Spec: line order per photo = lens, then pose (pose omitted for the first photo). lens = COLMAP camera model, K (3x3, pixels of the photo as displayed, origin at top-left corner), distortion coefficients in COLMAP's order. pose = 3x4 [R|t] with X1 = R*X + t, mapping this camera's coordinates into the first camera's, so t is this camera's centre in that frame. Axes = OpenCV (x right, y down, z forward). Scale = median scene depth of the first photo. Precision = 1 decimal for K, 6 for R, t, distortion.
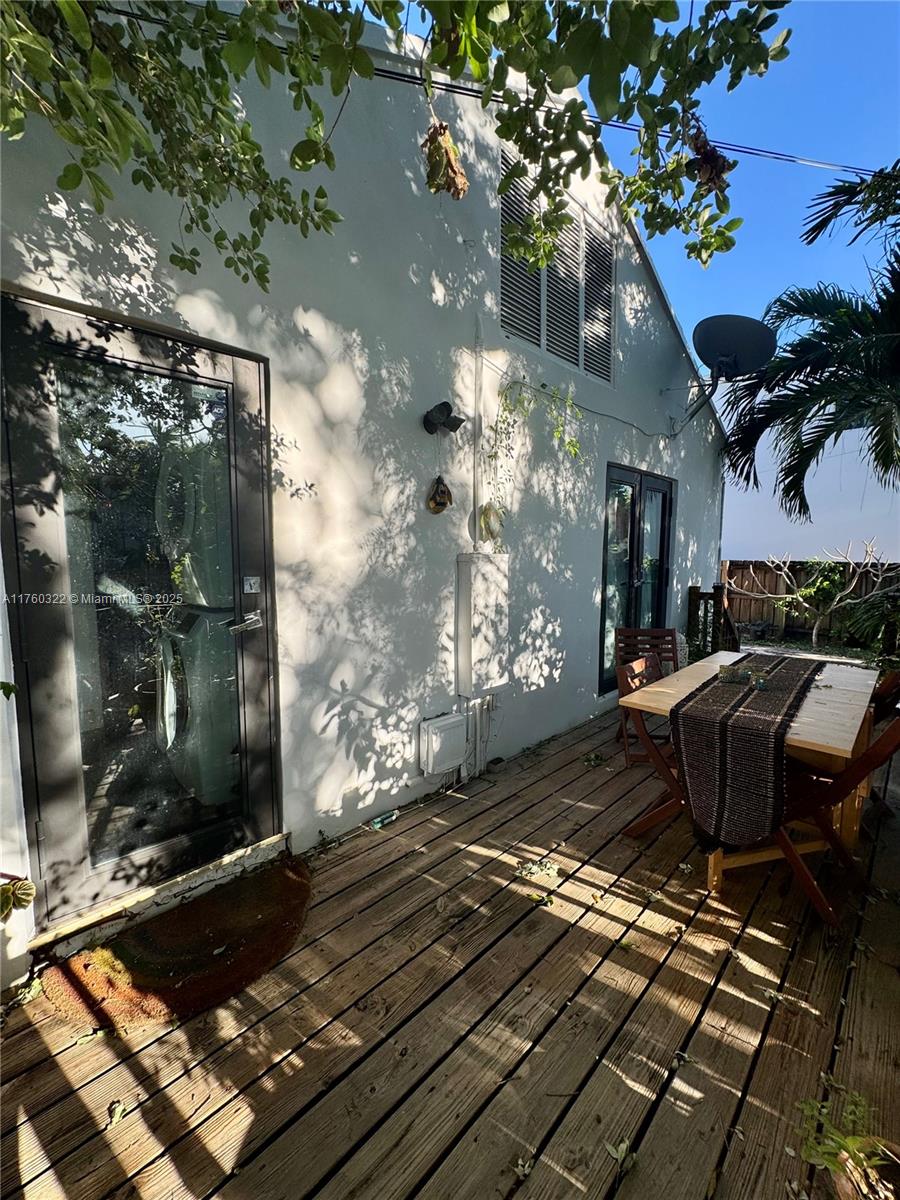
lens RADIAL K [[477.2, 0, 453.1], [0, 477.2, 598.5], [0, 0, 1]] dist [-0.002961, 0.000672]
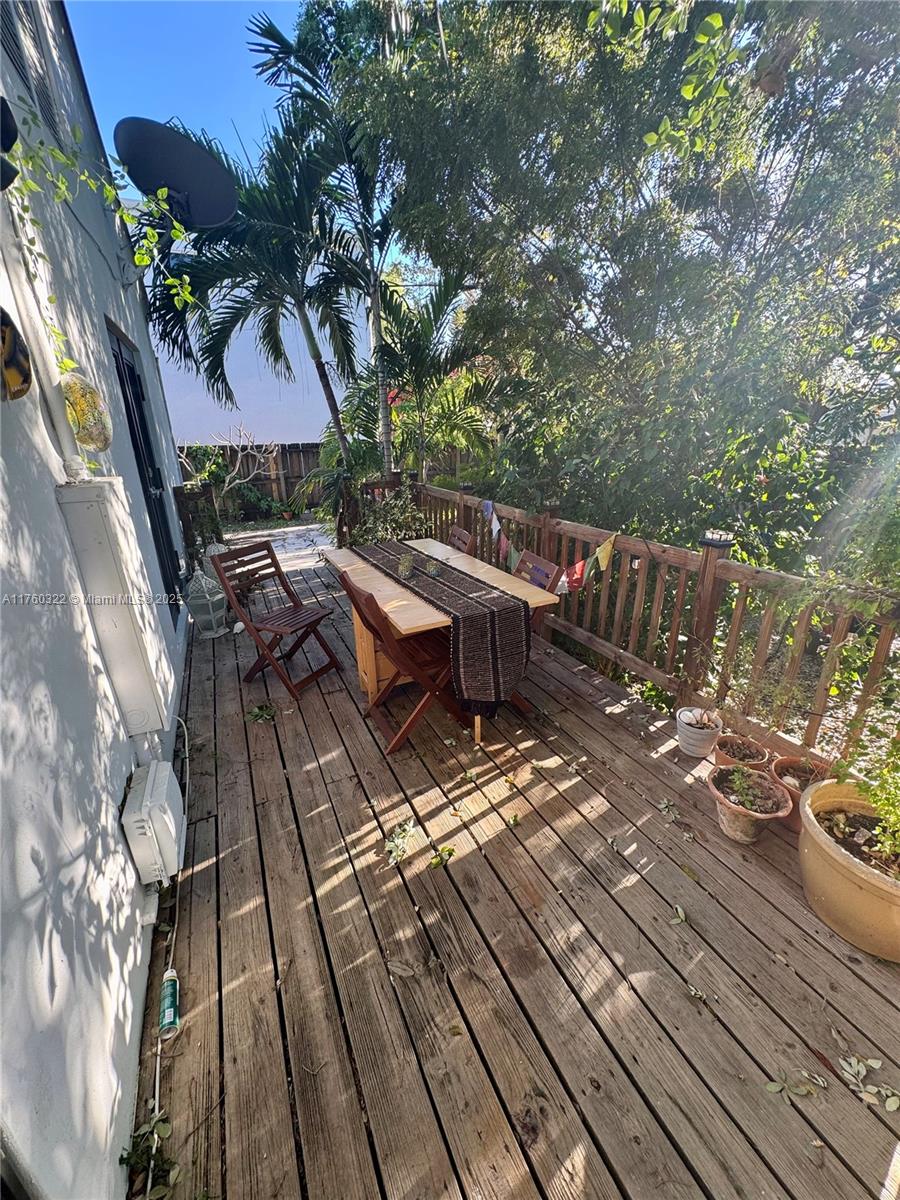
lens RADIAL K [[477.2, 0, 453.1], [0, 477.2, 598.5], [0, 0, 1]] dist [-0.002961, 0.000672]
pose [[0.329478, -0.325288, 0.886359, -0.452279], [0.106415, 0.945589, 0.307469, -0.126965], [-0.938147, -0.006982, 0.346167, 0.636597]]
